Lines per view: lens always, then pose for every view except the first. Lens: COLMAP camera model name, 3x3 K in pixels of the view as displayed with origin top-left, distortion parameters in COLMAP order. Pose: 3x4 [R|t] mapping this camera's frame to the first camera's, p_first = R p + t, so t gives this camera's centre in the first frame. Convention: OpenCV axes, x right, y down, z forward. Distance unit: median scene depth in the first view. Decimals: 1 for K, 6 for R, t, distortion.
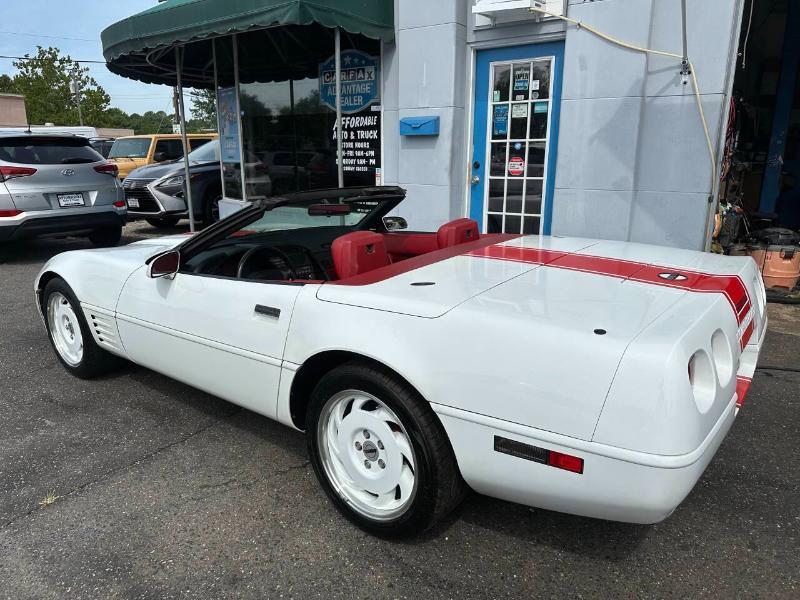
lens RADIAL K [[575.6, 0, 397.0], [0, 575.6, 308.1], [0, 0, 1]] dist [0.028960, -0.052288]
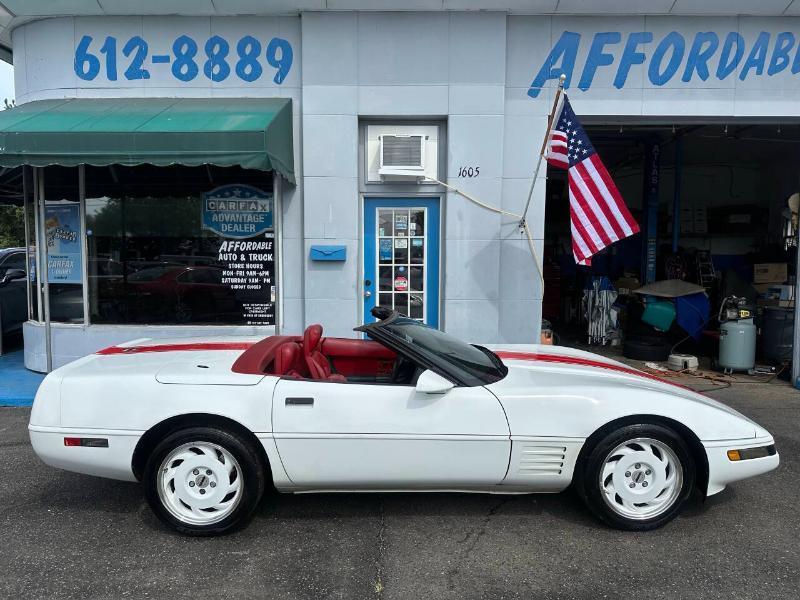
lens RADIAL K [[575.3, 0, 401.5], [0, 575.3, 303.0], [0, 0, 1]] dist [0.032192, -0.059395]
pose [[0.805477, -0.042501, 0.591100, -0.559078], [0.147111, 0.980545, -0.129962, -0.033200], [-0.574077, 0.191639, 0.796059, -0.029494]]
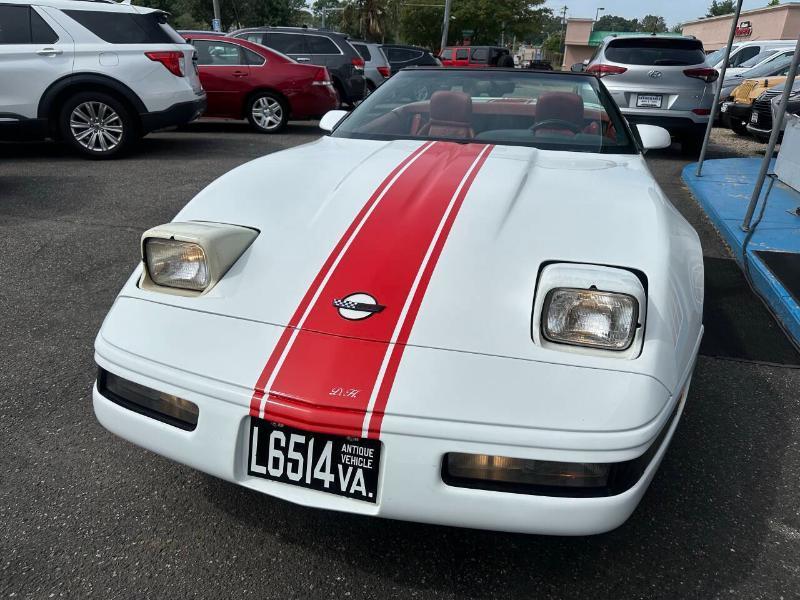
lens RADIAL K [[575.6, 0, 398.8], [0, 575.6, 301.8], [0, 0, 1]] dist [0.028960, -0.052288]
pose [[0.146324, 0.377703, -0.914292, 0.671906], [-0.294053, 0.899070, 0.324354, -0.091917], [0.944522, 0.221390, 0.242620, 0.554228]]
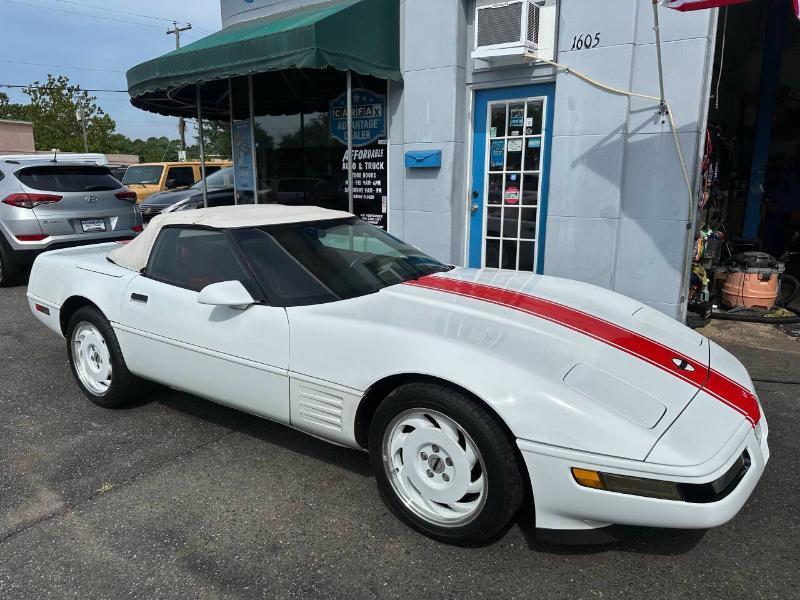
lens RADIAL K [[575.6, 0, 395.3], [0, 575.6, 303.3], [0, 0, 1]] dist [0.028960, -0.052288]
pose [[1.000000, 0.000772, -0.000516, -0.012938], [-0.000796, 0.998832, -0.048317, 0.010101], [0.000478, 0.048318, 0.998832, -0.074753]]
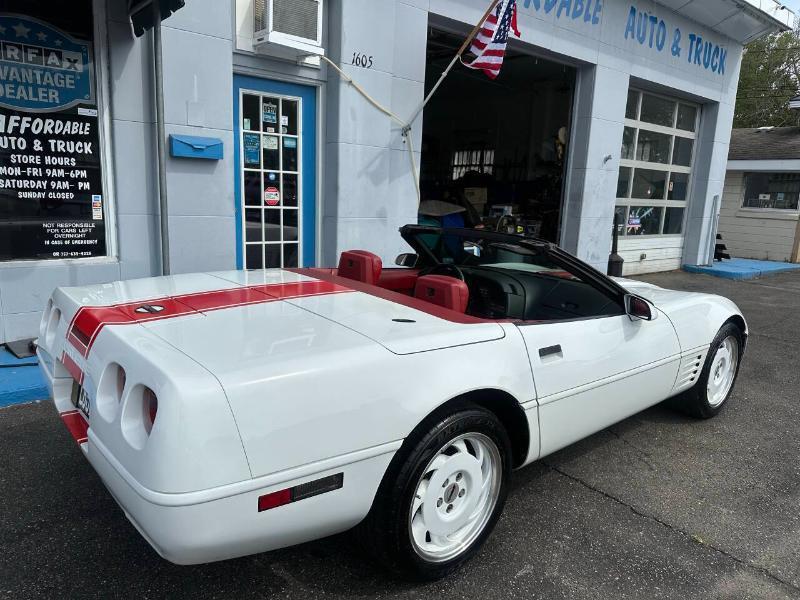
lens RADIAL K [[575.6, 0, 416.5], [0, 575.6, 305.6], [0, 0, 1]] dist [0.028960, -0.052288]
pose [[0.226355, -0.182419, 0.956811, -0.737482], [0.204827, 0.969257, 0.136335, -0.143258], [-0.952265, 0.165121, 0.256760, 0.521937]]
